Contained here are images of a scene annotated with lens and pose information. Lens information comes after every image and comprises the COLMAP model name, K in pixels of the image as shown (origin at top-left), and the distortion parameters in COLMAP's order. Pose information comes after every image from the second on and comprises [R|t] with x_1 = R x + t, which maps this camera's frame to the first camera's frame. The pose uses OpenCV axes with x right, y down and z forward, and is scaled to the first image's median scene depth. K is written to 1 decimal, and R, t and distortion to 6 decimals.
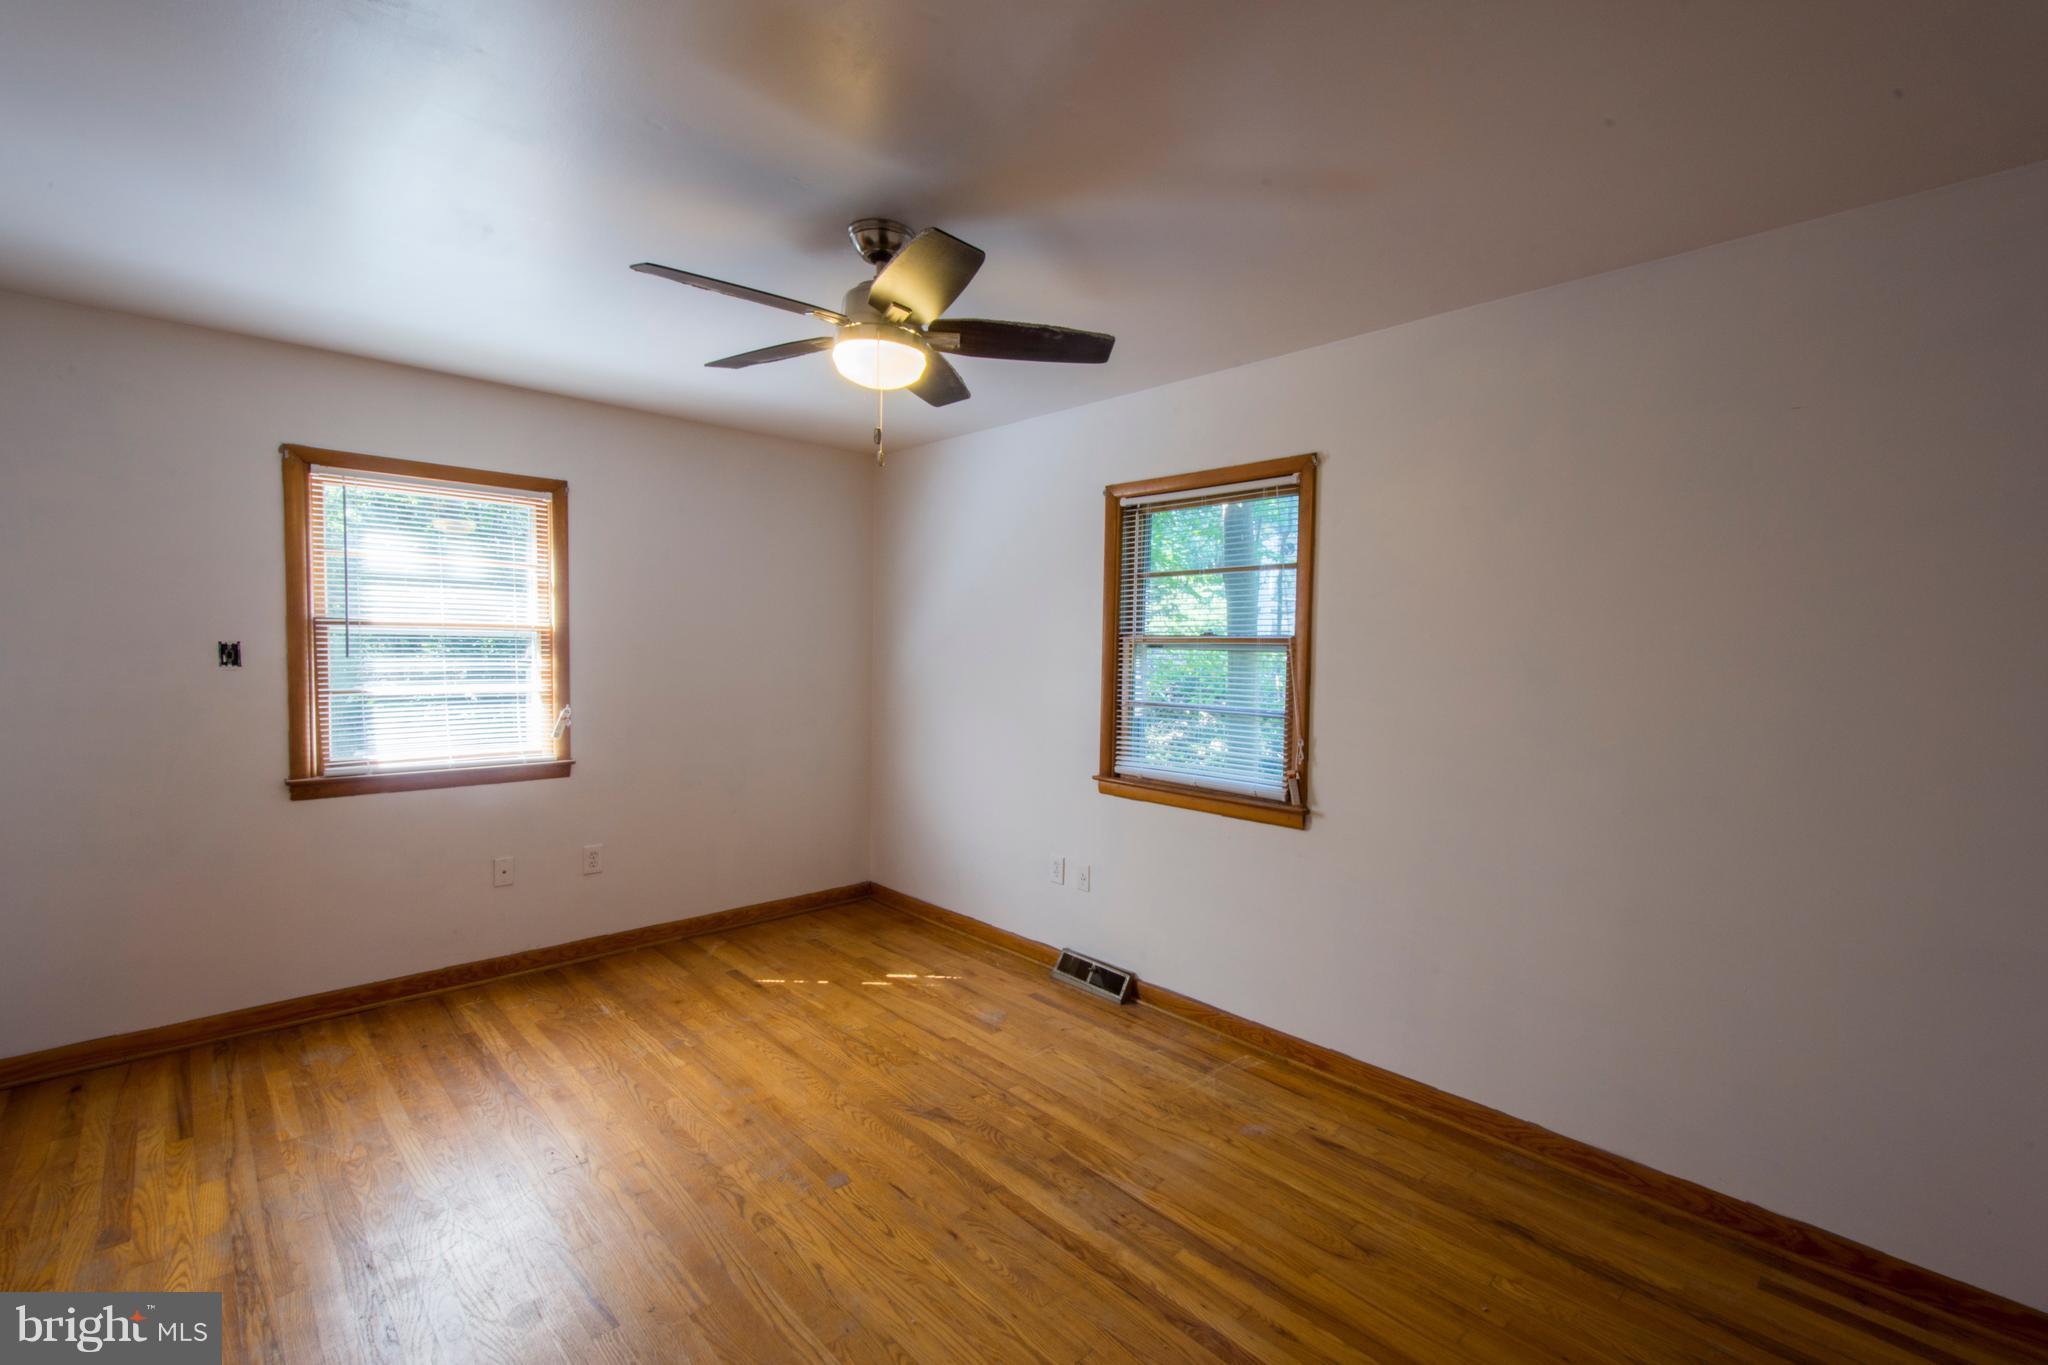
lens RADIAL K [[890.8, 0, 1019.1], [0, 890.8, 688.5], [0, 0, 1]] dist [0.009118, -0.001109]
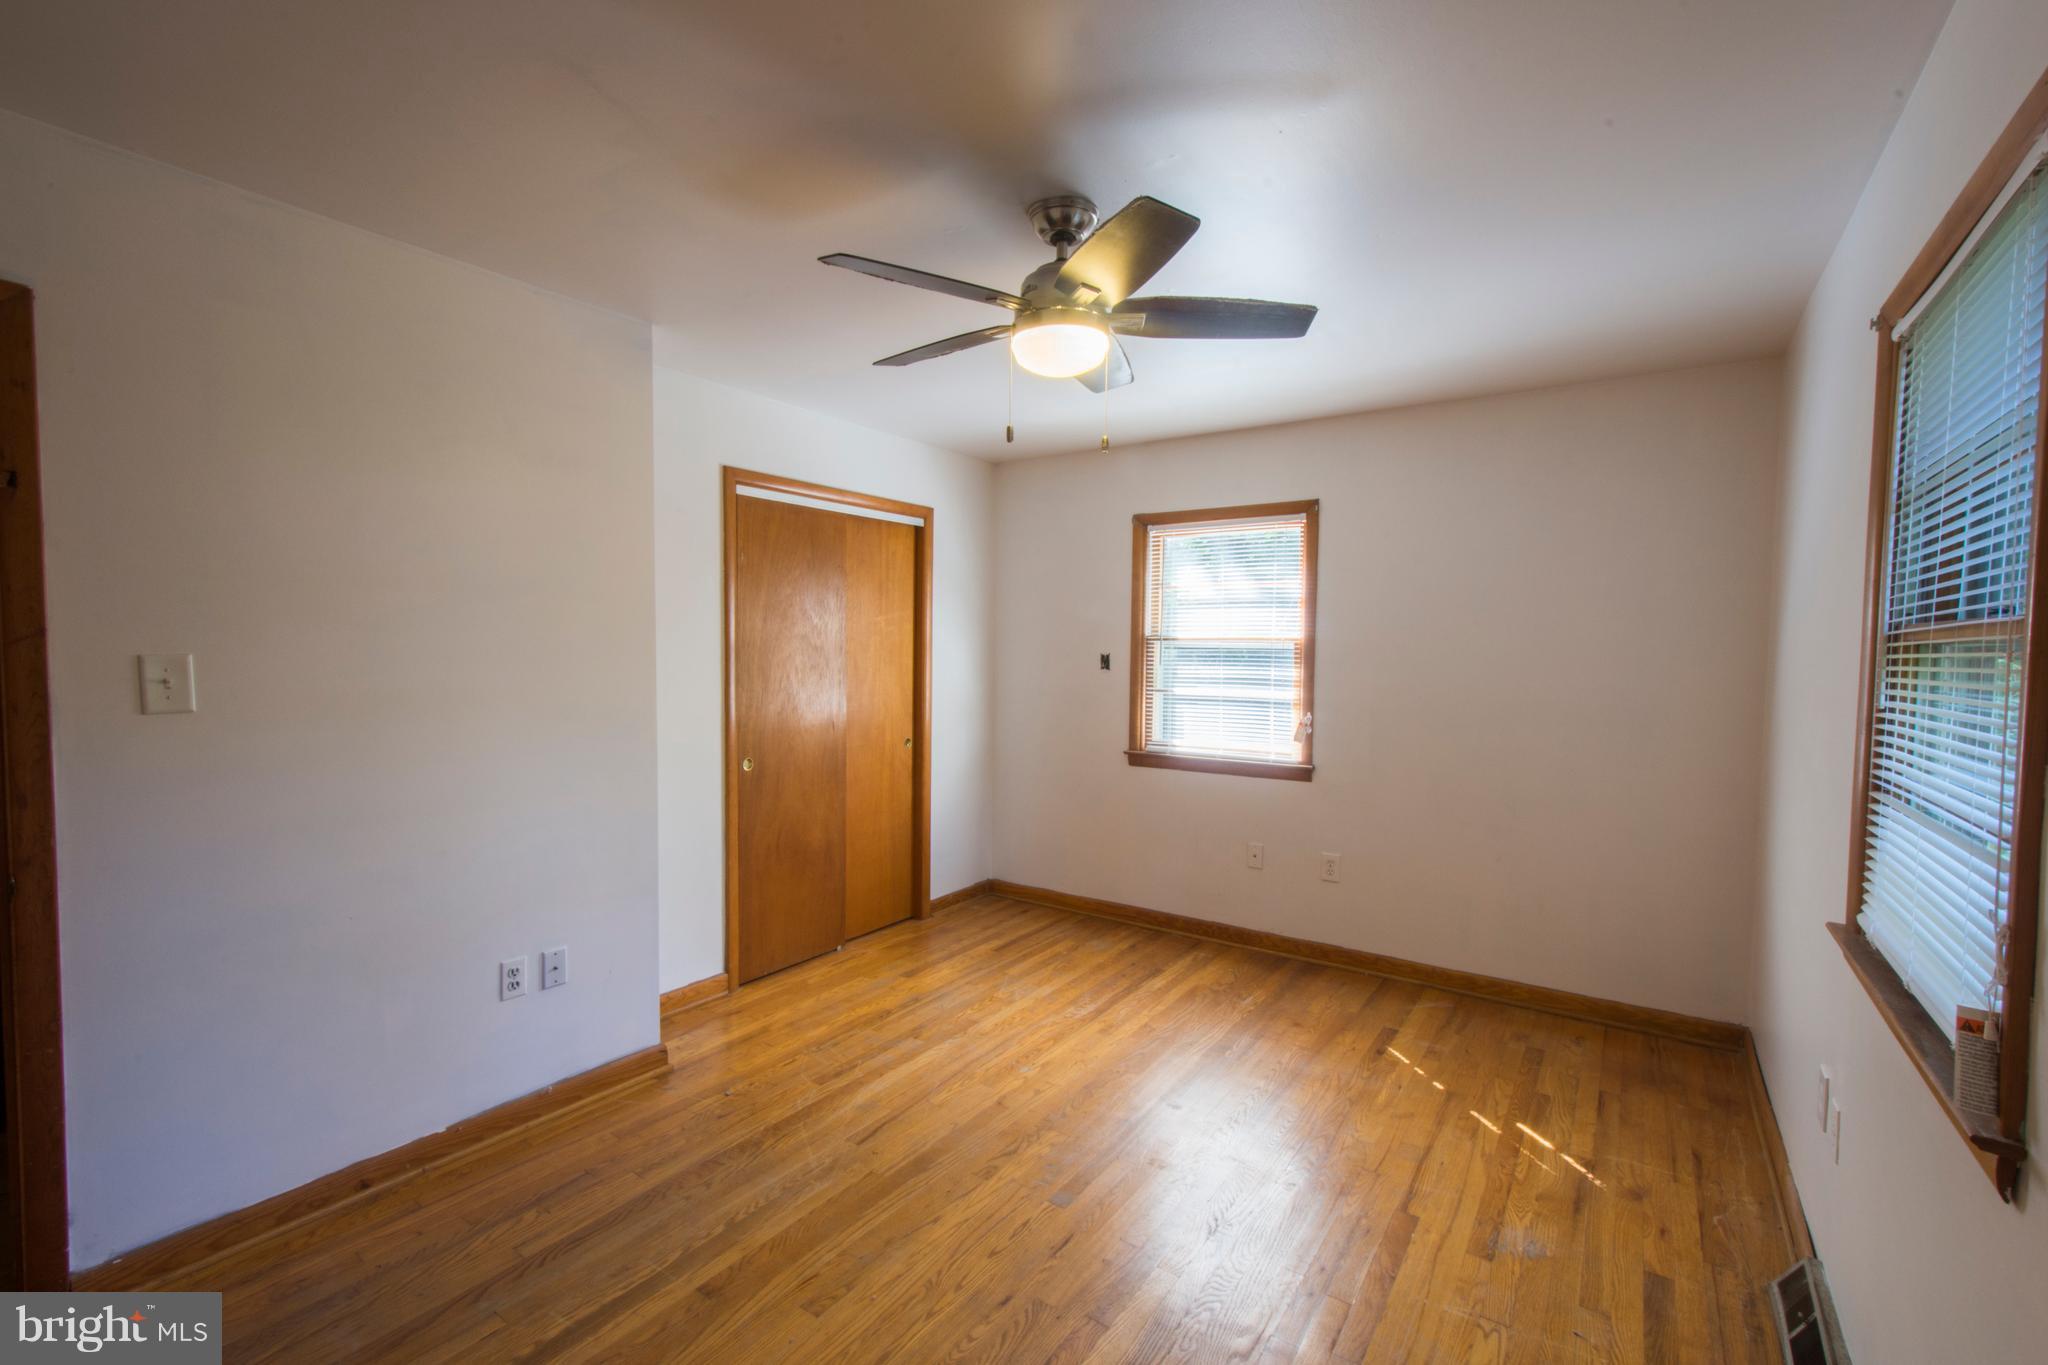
lens RADIAL K [[890.8, 0, 1019.1], [0, 890.8, 688.5], [0, 0, 1]] dist [0.009118, -0.001109]
pose [[0.196102, 0.031177, -0.980088, 0.497861], [-0.051869, 0.998425, 0.021382, -0.016287], [0.979211, 0.046643, 0.197410, 0.505363]]
